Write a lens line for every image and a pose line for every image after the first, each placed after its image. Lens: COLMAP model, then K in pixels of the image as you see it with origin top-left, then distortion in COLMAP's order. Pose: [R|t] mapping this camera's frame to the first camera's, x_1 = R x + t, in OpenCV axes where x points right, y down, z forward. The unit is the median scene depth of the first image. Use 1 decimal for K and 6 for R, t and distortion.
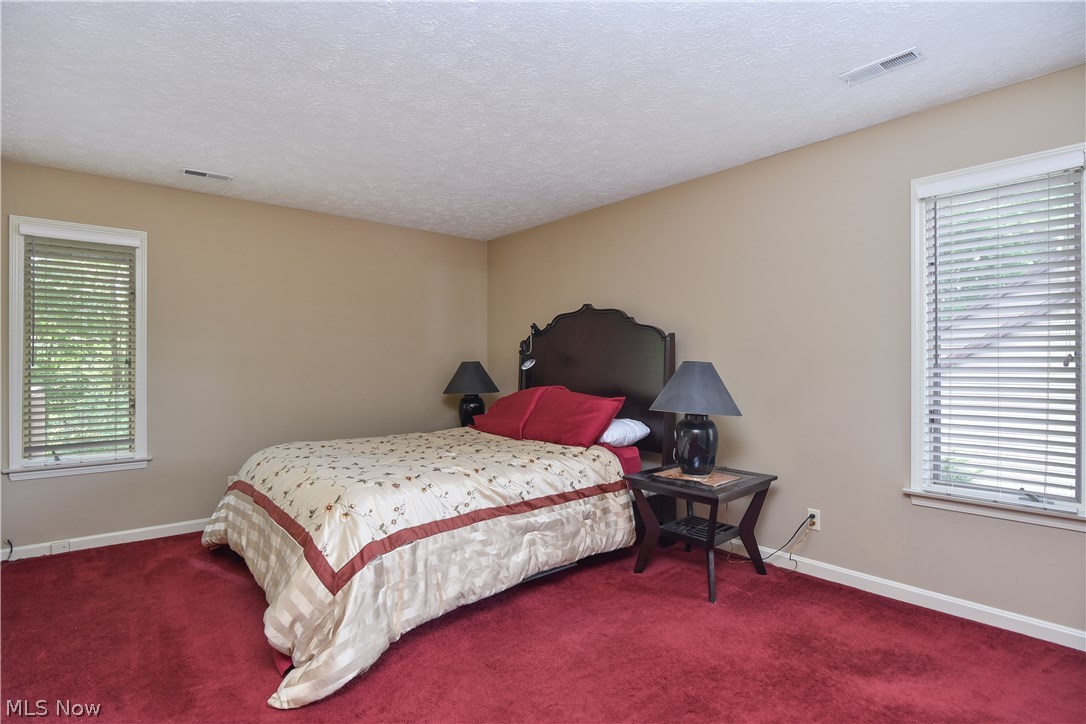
lens RADIAL K [[546.4, 0, 543.0], [0, 546.4, 362.0], [0, 0, 1]] dist [-0.003185, 0.000086]
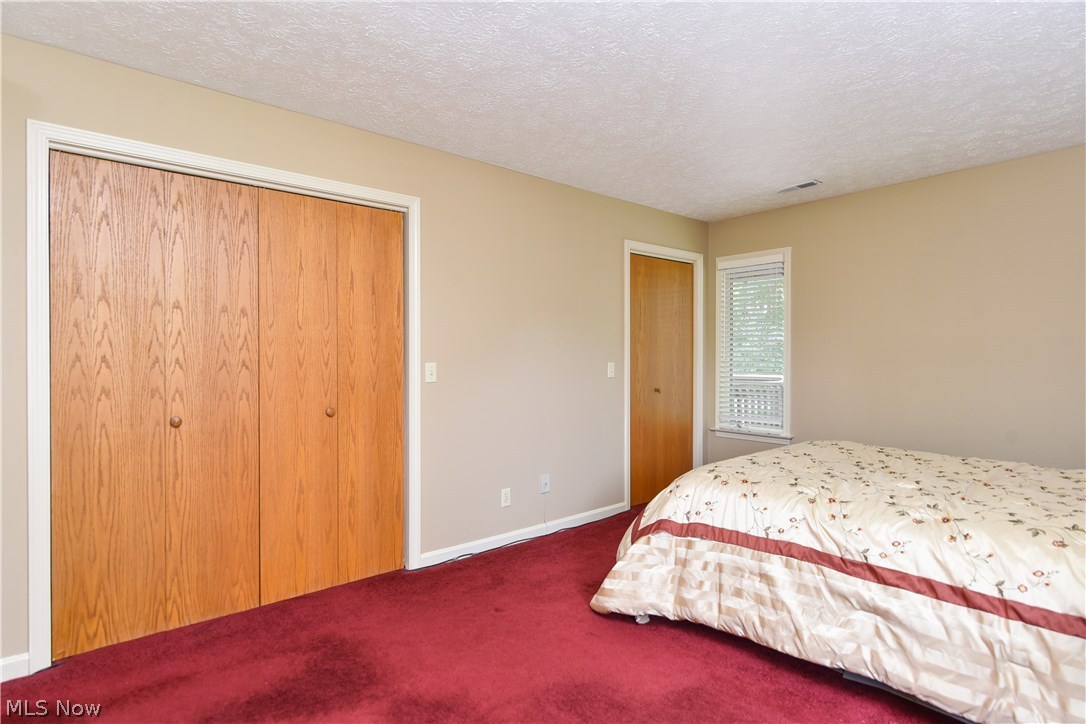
lens RADIAL K [[557.8, 0, 543.0], [0, 557.8, 362.0], [0, 0, 1]] dist [-0.002014, -0.001614]
pose [[0.010316, 0.011435, -0.999881, 0.667615], [-0.002363, 0.999932, 0.011412, 0.000337], [0.999944, 0.002245, 0.010343, 0.617002]]
